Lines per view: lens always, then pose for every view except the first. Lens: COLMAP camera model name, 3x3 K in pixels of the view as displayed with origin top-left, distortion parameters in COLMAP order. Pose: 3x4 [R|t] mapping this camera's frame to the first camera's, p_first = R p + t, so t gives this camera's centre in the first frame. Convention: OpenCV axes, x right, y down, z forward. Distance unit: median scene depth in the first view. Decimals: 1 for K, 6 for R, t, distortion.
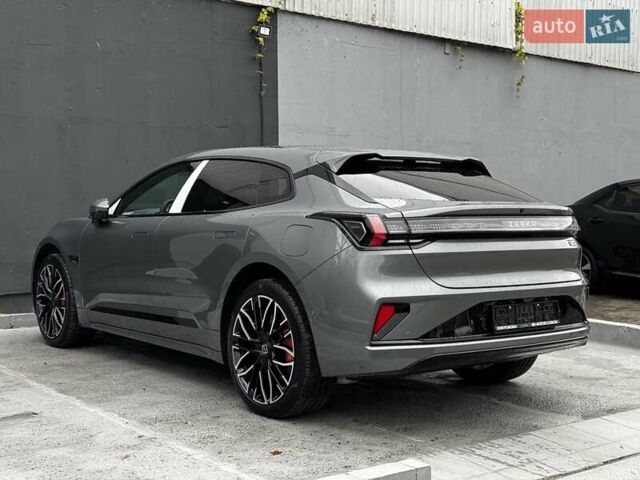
lens RADIAL K [[884.7, 0, 320.0], [0, 884.7, 240.0], [0, 0, 1]] dist [0.249397, -0.647487]
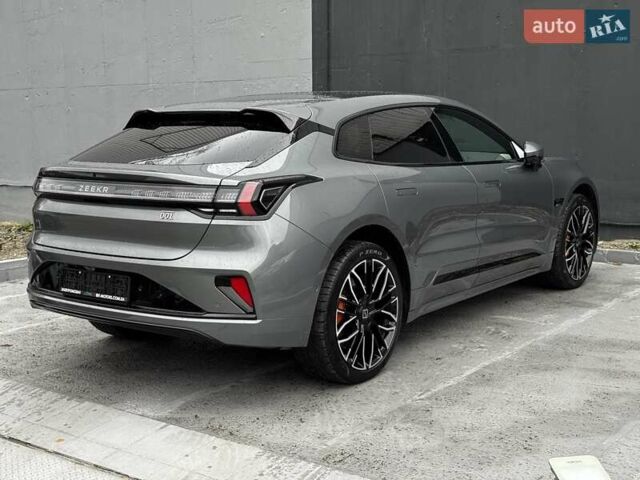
lens RADIAL K [[884.7, 0, 320.0], [0, 884.7, 240.0], [0, 0, 1]] dist [0.249397, -0.647487]
pose [[0.261785, 0.128943, -0.956474, 0.623424], [-0.021090, 0.991563, 0.127901, -0.046816], [0.964896, -0.013310, 0.262296, 0.508914]]
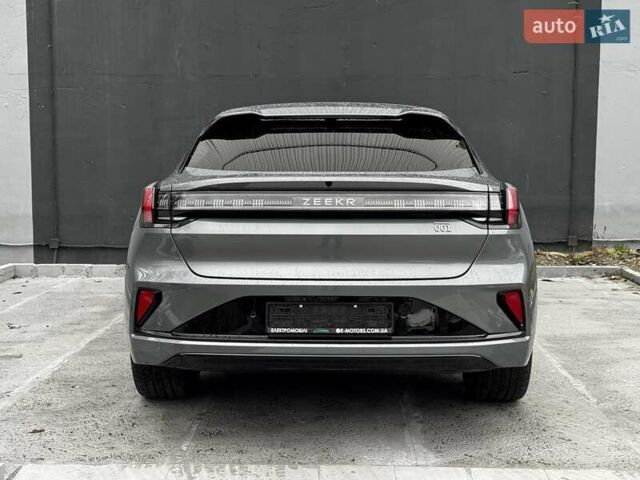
lens RADIAL K [[884.7, 0, 320.0], [0, 884.7, 240.0], [0, 0, 1]] dist [0.249397, -0.647487]
pose [[0.776268, 0.056432, -0.627873, 0.367163], [-0.019106, 0.997634, 0.066044, -0.018286], [0.630114, -0.039272, 0.775509, 0.204335]]
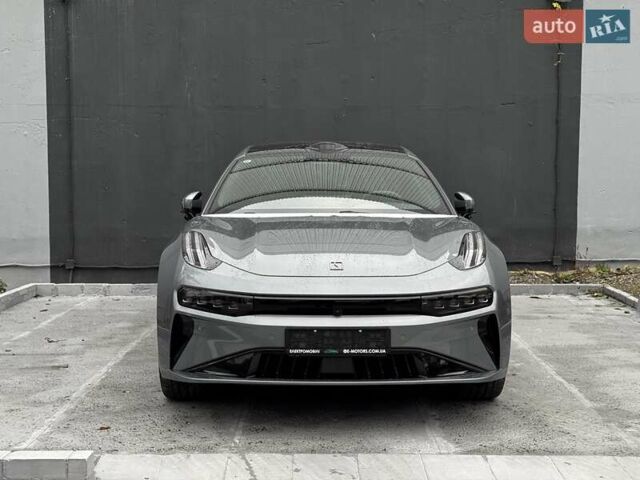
lens RADIAL K [[884.7, 0, 320.0], [0, 884.7, 240.0], [0, 0, 1]] dist [0.249397, -0.647487]
pose [[0.792594, 0.040535, -0.608401, 0.384578], [-0.018598, 0.998931, 0.042325, -0.021606], [0.609467, -0.022231, 0.792500, 0.132243]]
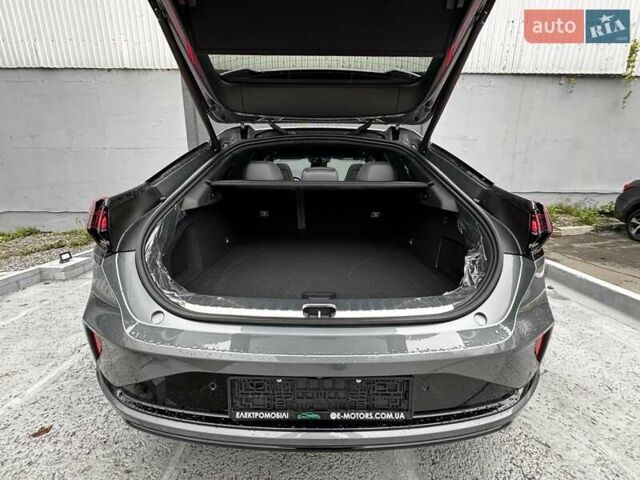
lens RADIAL K [[255.6, 0, 318.8], [0, 255.6, 238.1], [0, 0, 1]] dist [-0.002631, 0.000168]
pose [[0.788733, 0.142727, -0.597938, 0.159554], [-0.023524, 0.978969, 0.202647, -0.021273], [0.614286, -0.145769, 0.775503, 0.463086]]
